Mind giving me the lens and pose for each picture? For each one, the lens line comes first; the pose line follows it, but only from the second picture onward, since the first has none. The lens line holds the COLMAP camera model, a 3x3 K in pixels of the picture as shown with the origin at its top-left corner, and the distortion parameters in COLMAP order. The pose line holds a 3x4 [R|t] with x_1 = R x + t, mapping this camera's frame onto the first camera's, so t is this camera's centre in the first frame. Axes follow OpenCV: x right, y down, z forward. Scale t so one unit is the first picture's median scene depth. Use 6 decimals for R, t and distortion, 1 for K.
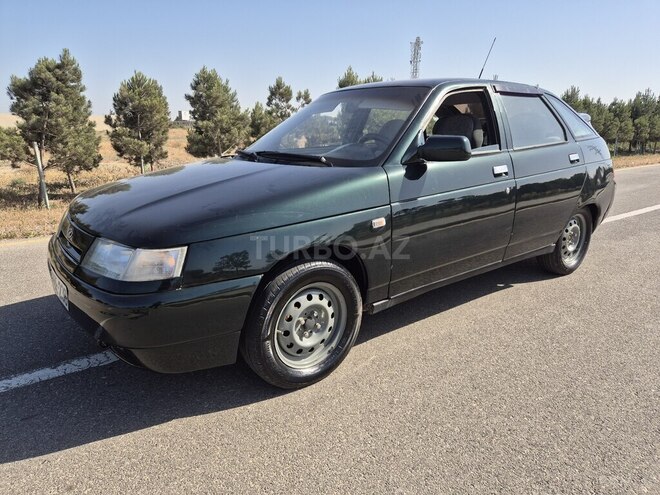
lens RADIAL K [[486.4, 0, 352.6], [0, 486.4, 271.0], [0, 0, 1]] dist [0.071657, -0.064769]
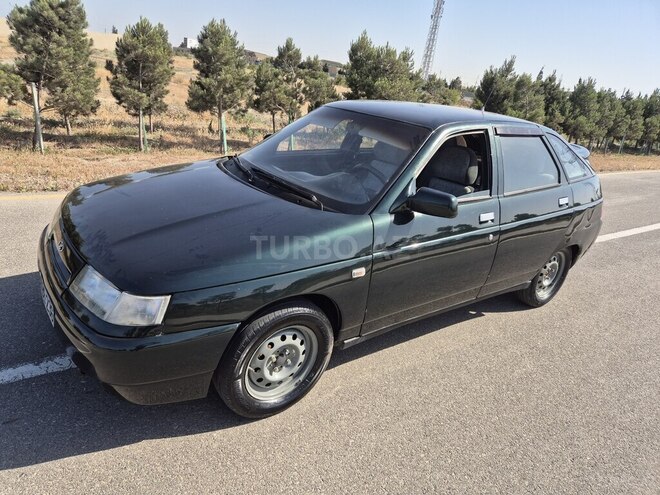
lens RADIAL K [[485.7, 0, 344.9], [0, 485.7, 262.6], [0, 0, 1]] dist [0.071140, -0.057956]
pose [[0.991338, 0.130623, 0.013621, 0.006274], [-0.131327, 0.985136, 0.110725, -0.191201], [0.001045, -0.111555, 0.993758, -0.024121]]
